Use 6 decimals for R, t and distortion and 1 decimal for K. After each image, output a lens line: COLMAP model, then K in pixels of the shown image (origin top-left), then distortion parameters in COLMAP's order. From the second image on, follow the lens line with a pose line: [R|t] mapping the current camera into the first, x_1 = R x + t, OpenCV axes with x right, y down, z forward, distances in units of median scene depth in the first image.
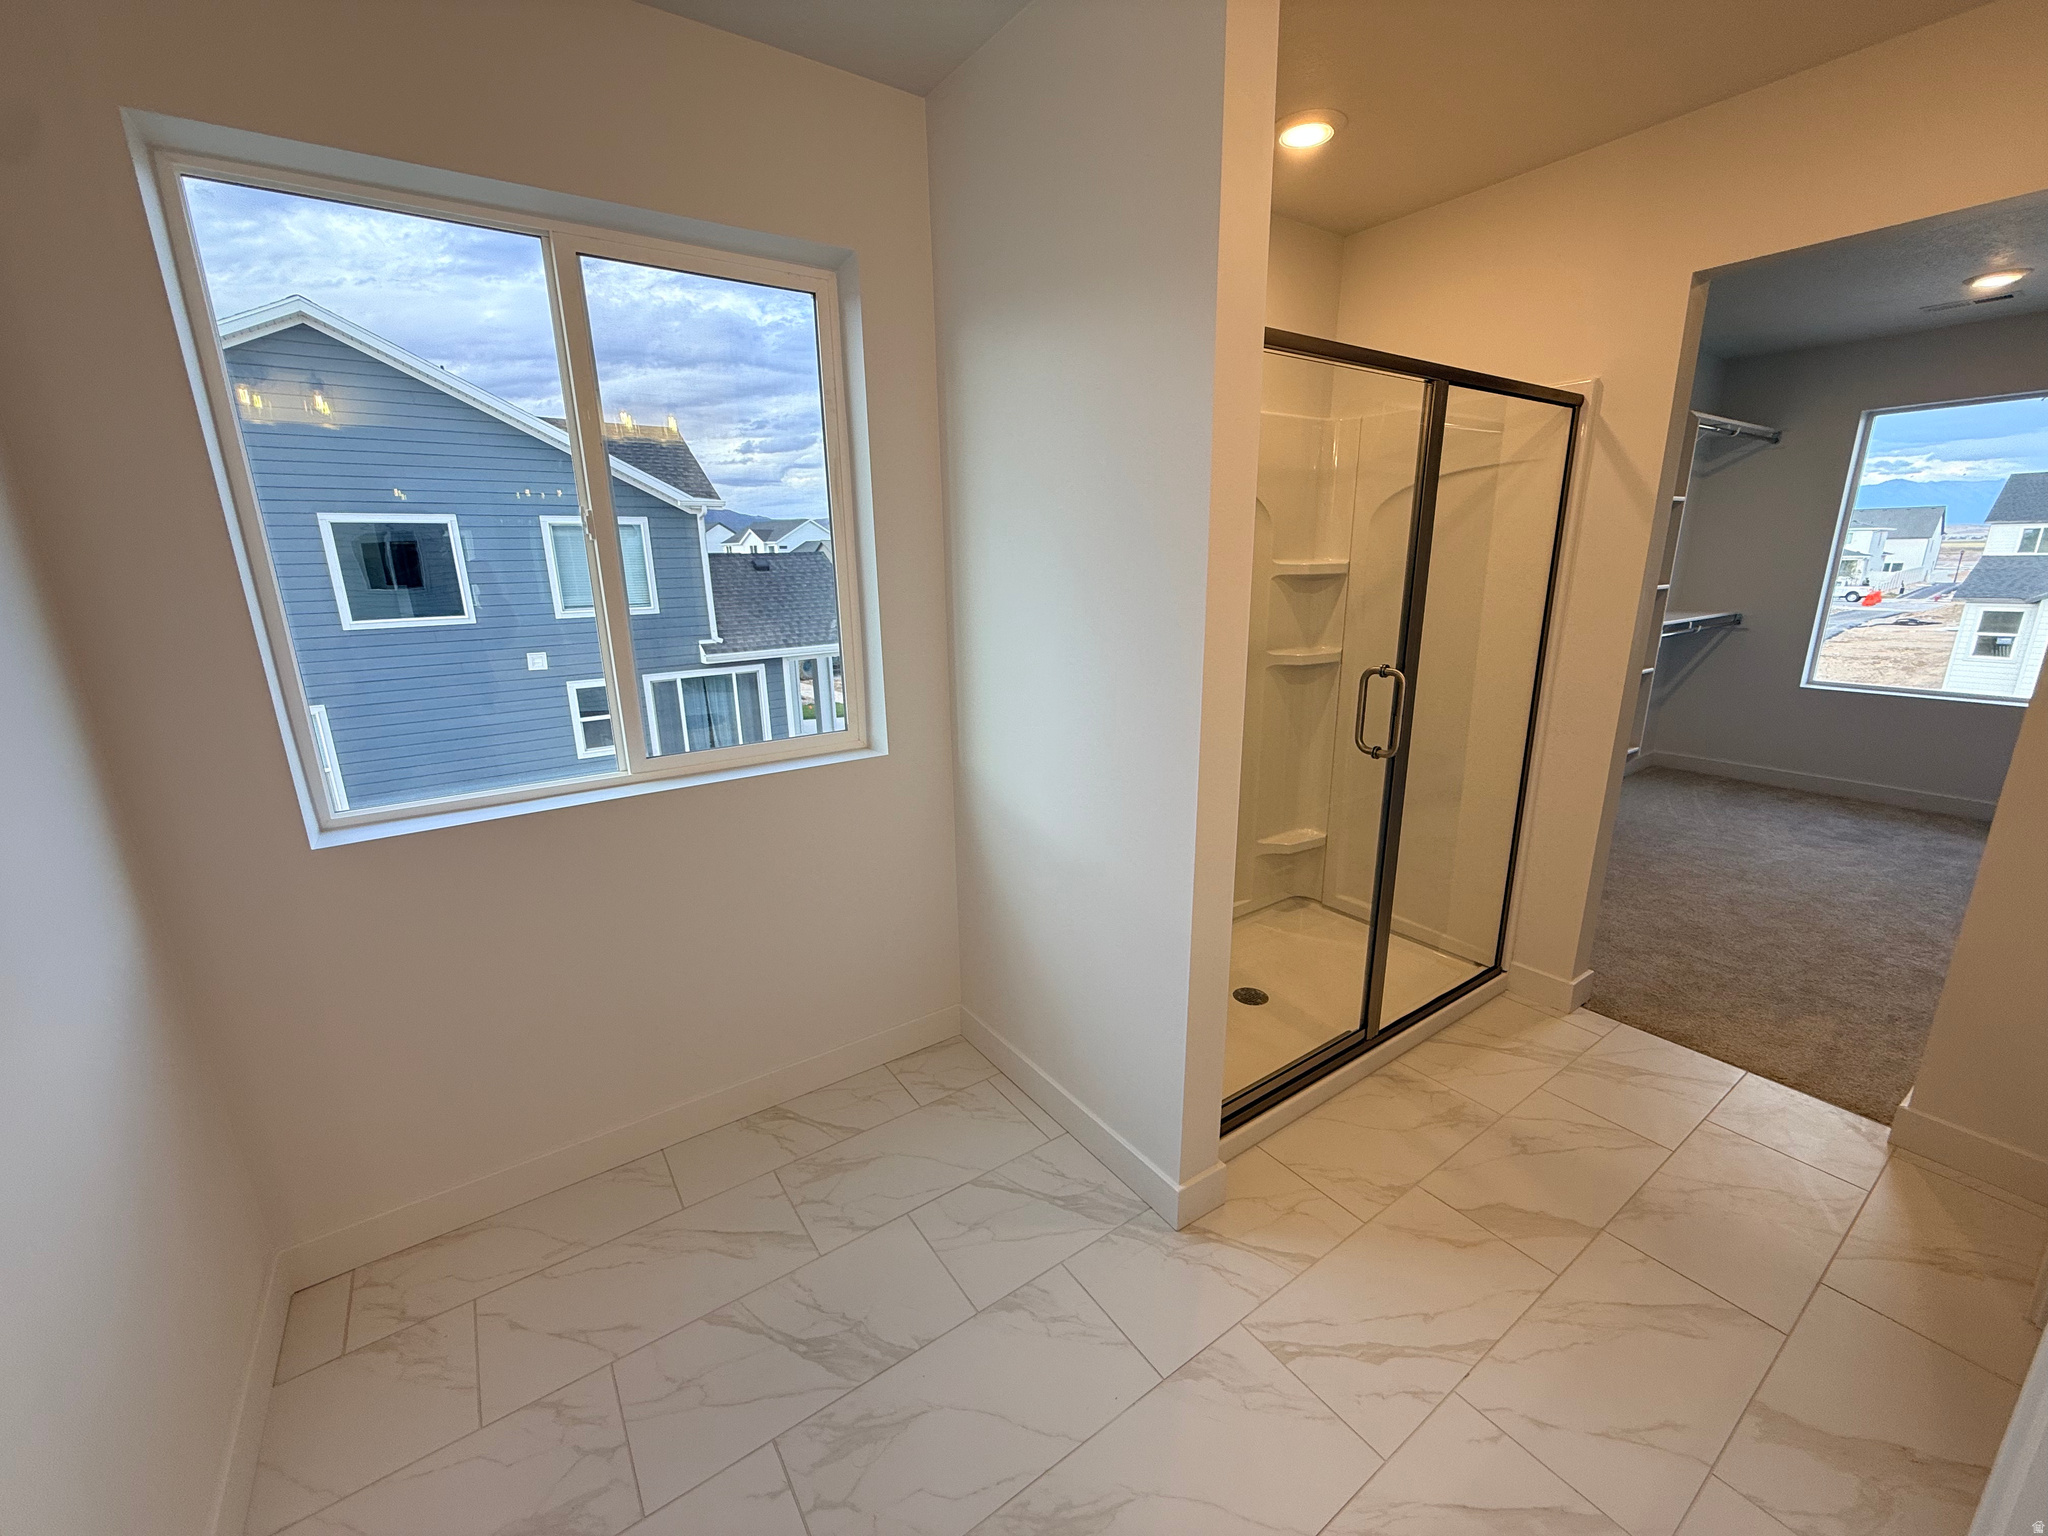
lens RADIAL K [[811.4, 0, 1024.0], [0, 811.4, 768.0], [0, 0, 1]] dist [0.000751, -0.000037]
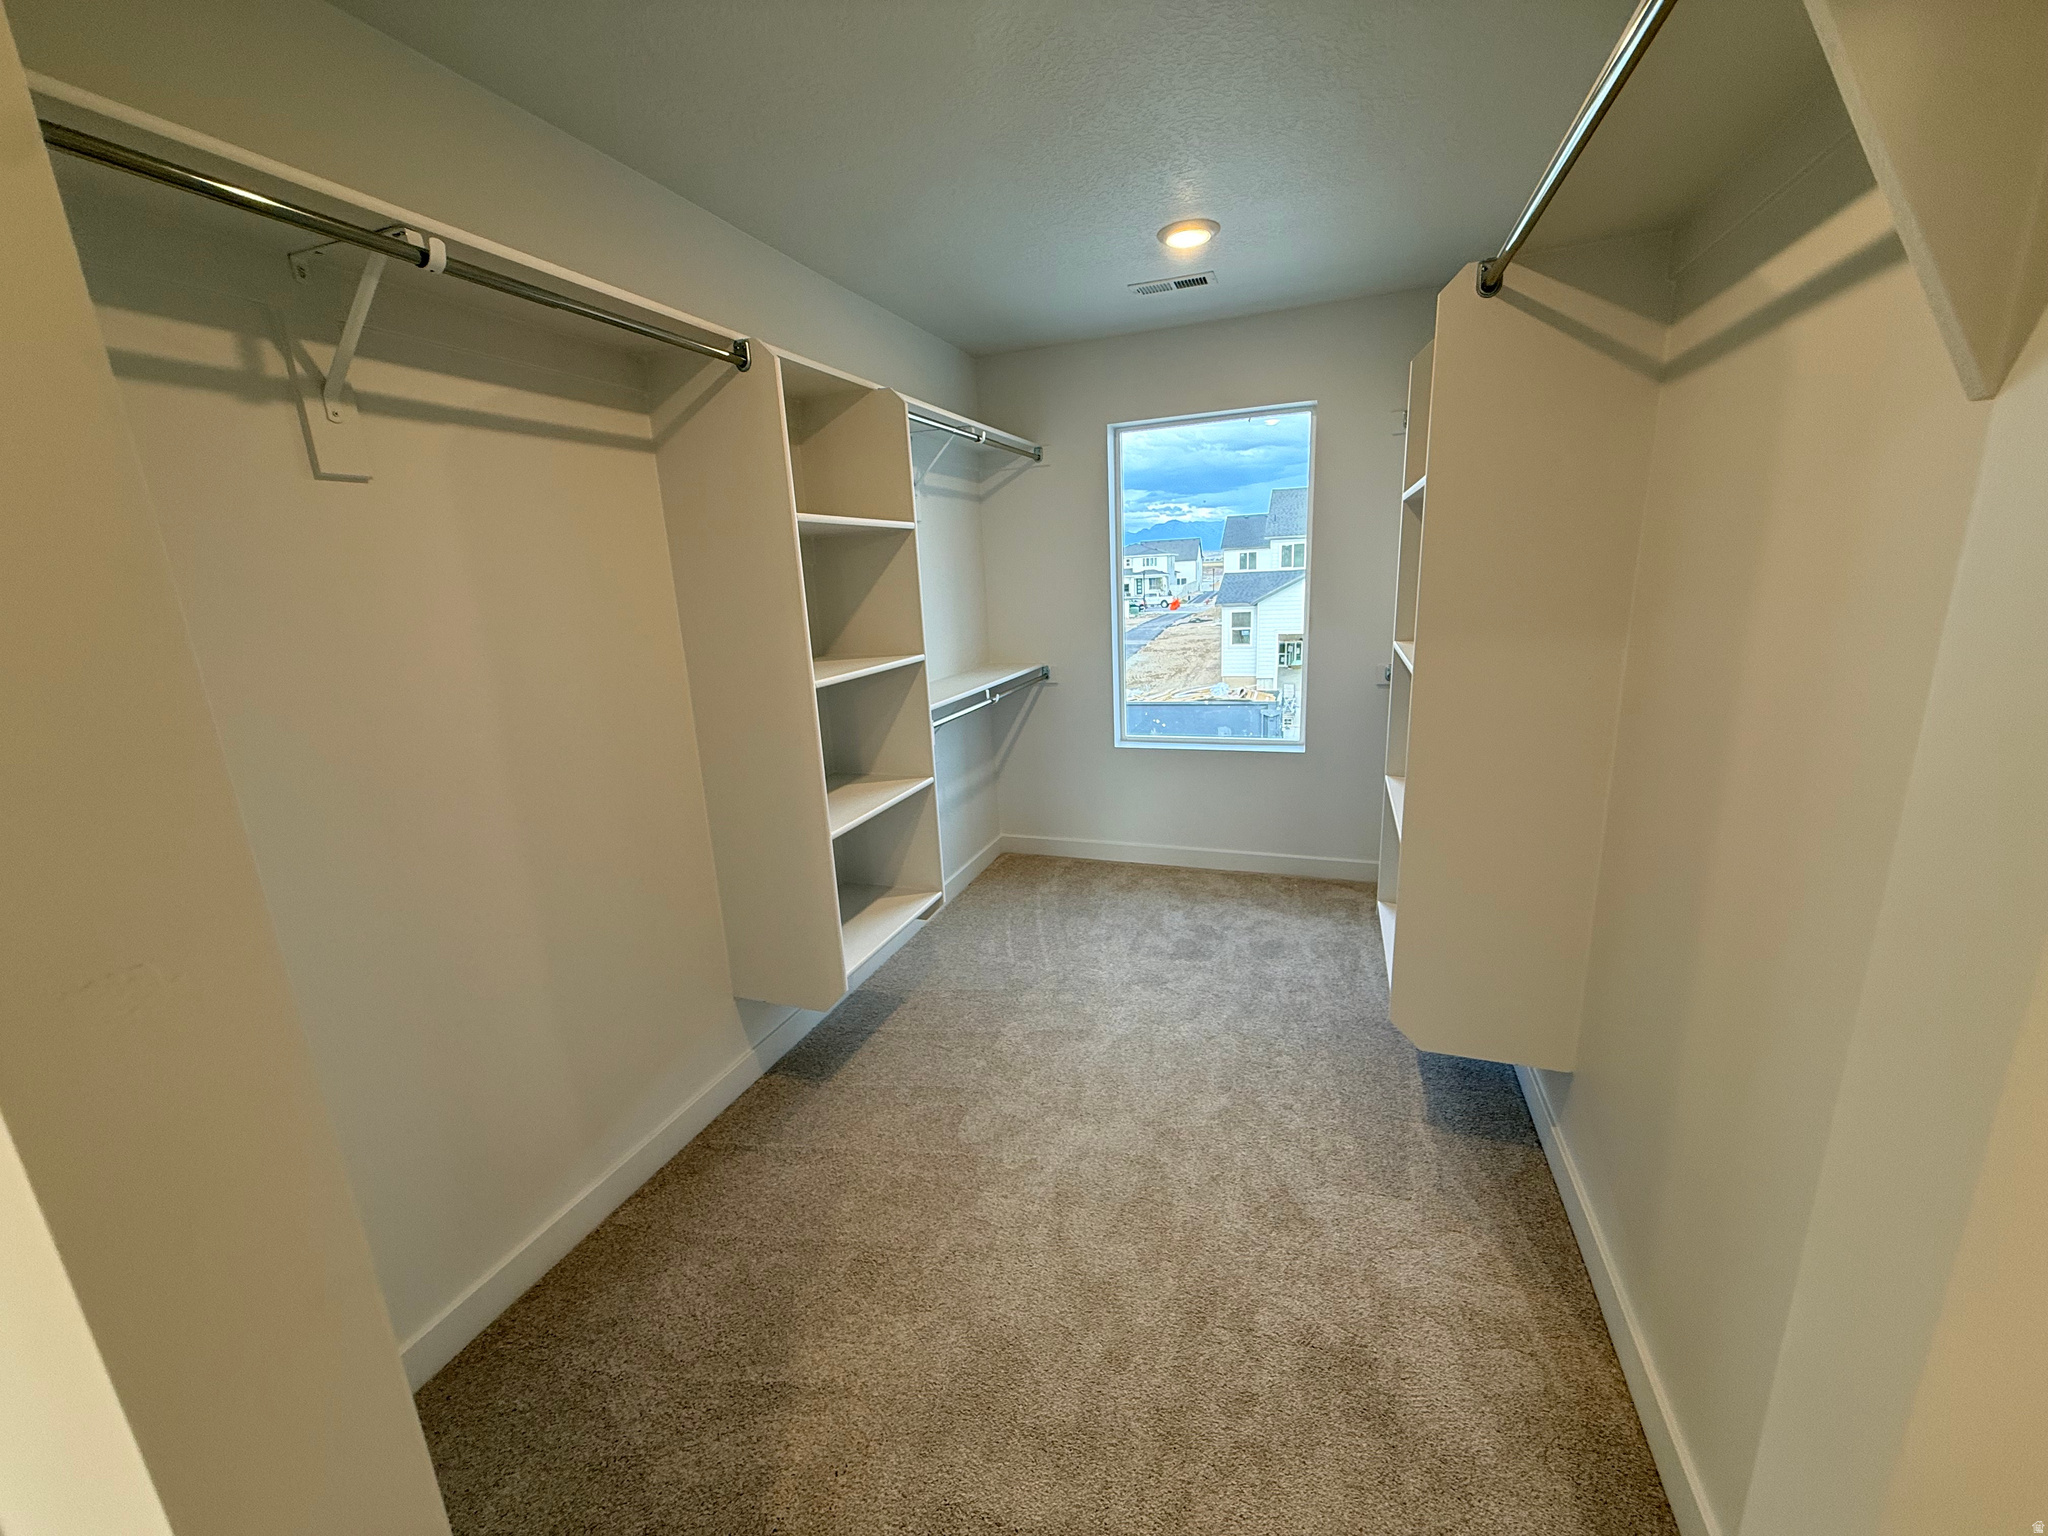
lens RADIAL K [[803.8, 0, 1024.0], [0, 803.8, 768.0], [0, 0, 1]] dist [0.001219, 0.000174]
pose [[0.816056, -0.161498, 0.554951, 0.475906], [0.181280, 0.983237, 0.019561, -0.130985], [-0.548807, 0.084639, 0.831653, 0.414183]]
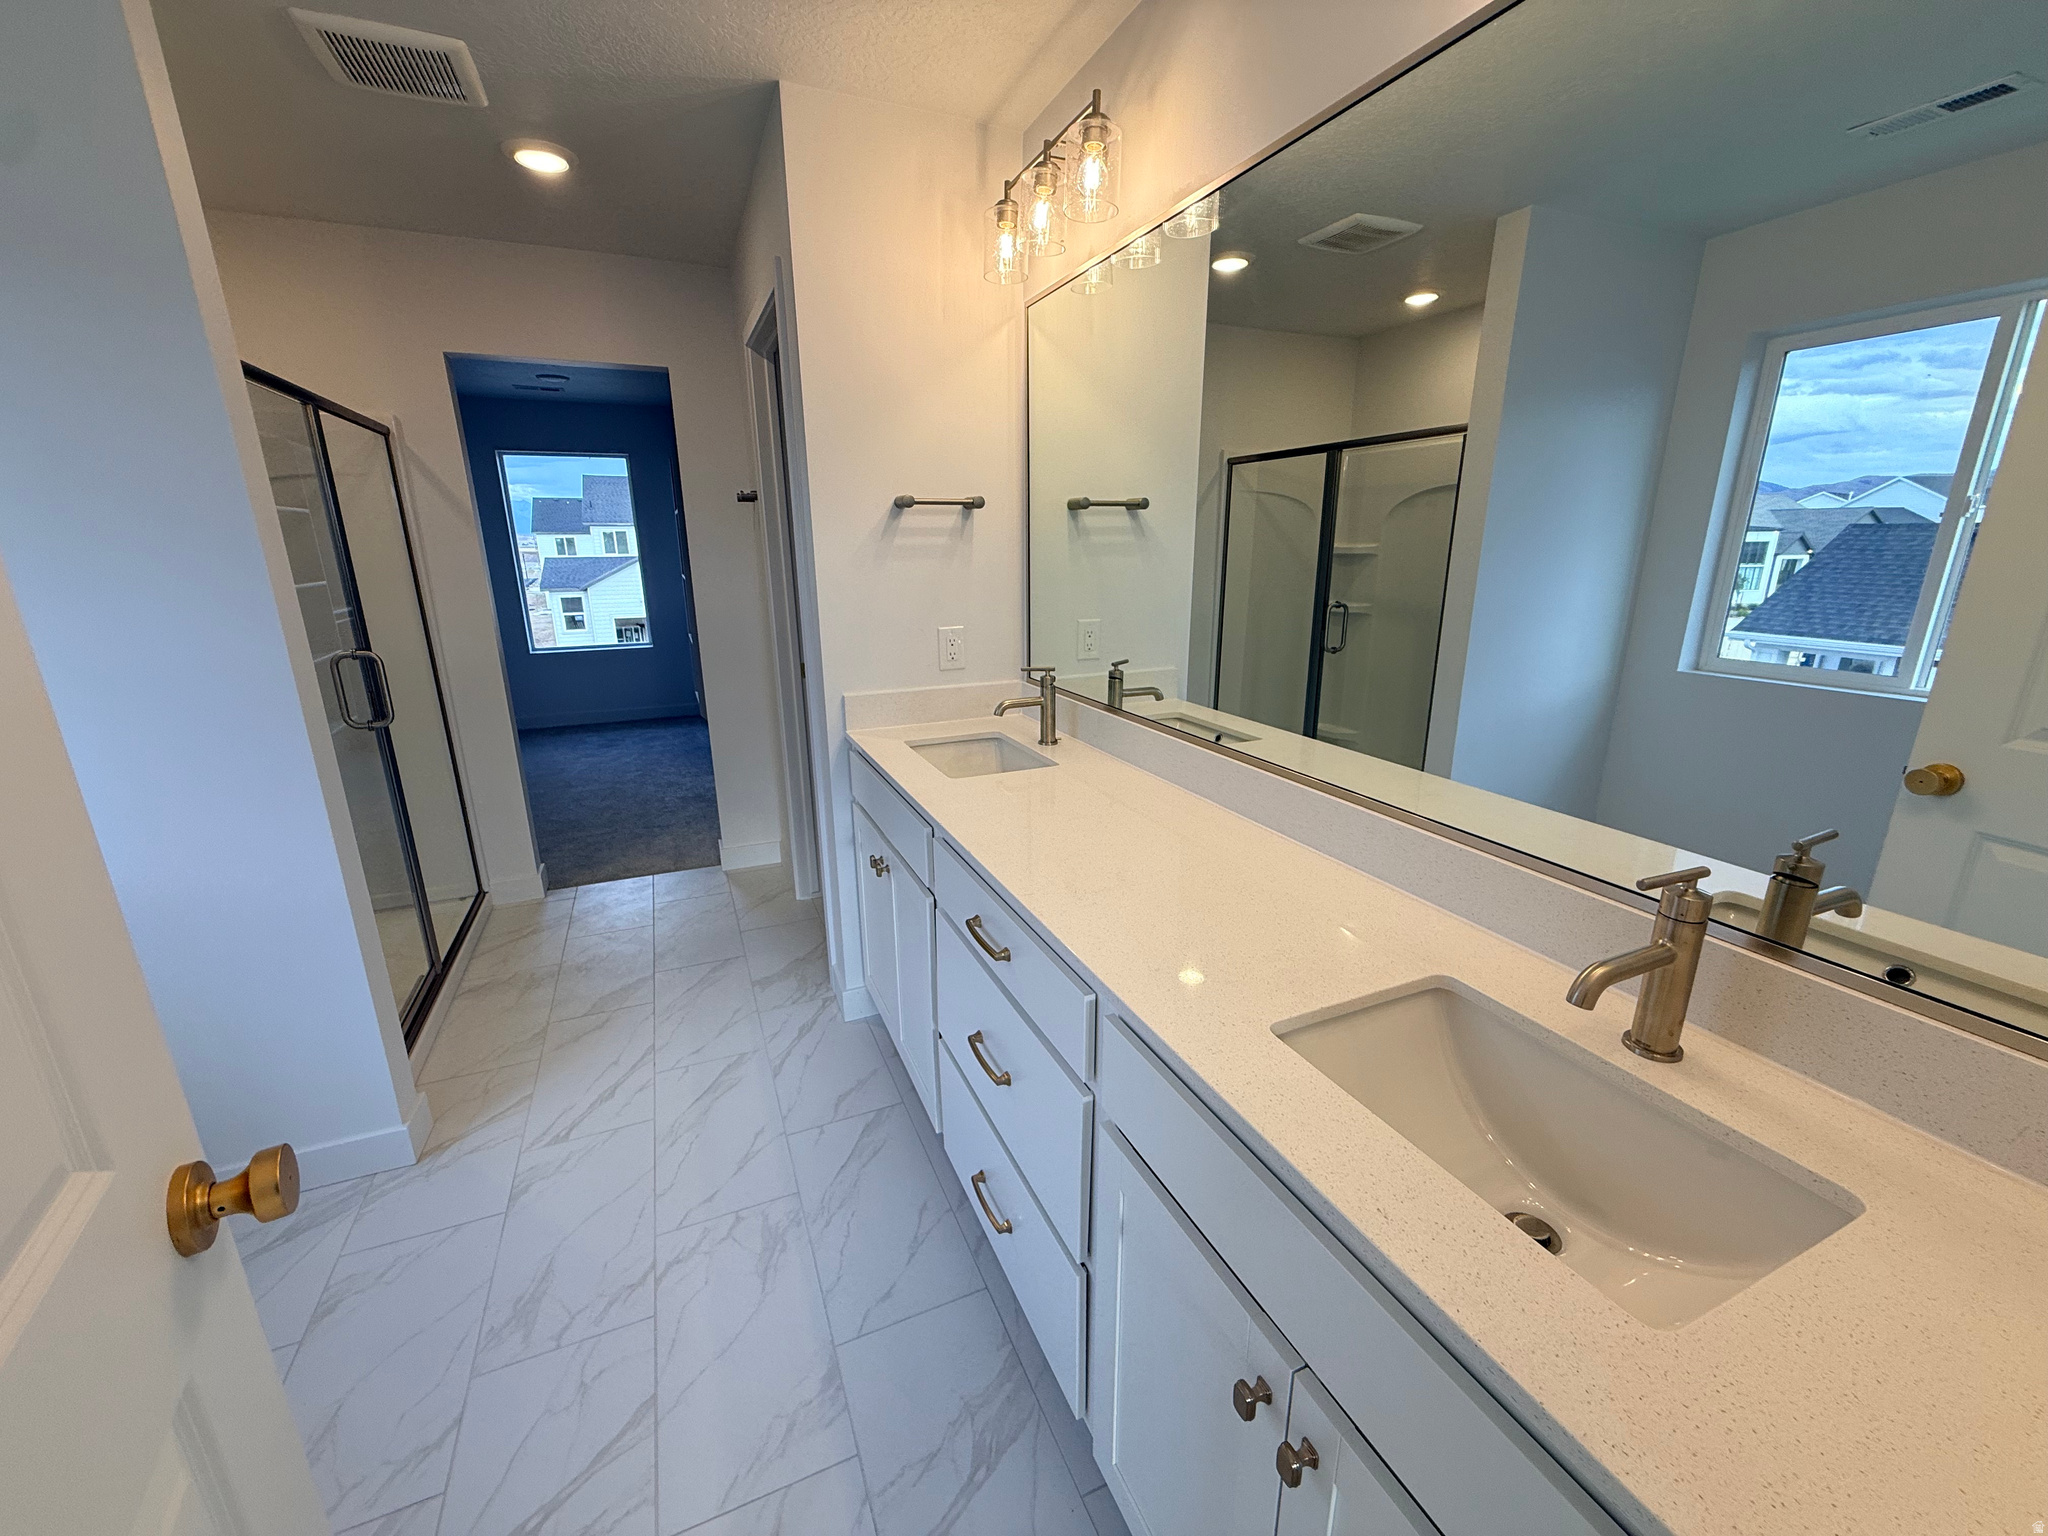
lens RADIAL K [[803.8, 0, 1024.0], [0, 803.8, 768.0], [0, 0, 1]] dist [0.001219, 0.000174]
pose [[0.183618, -0.254028, 0.949607, -0.243696], [0.256241, 0.945003, 0.203249, 0.021777], [-0.949013, 0.206008, 0.238612, -0.068369]]
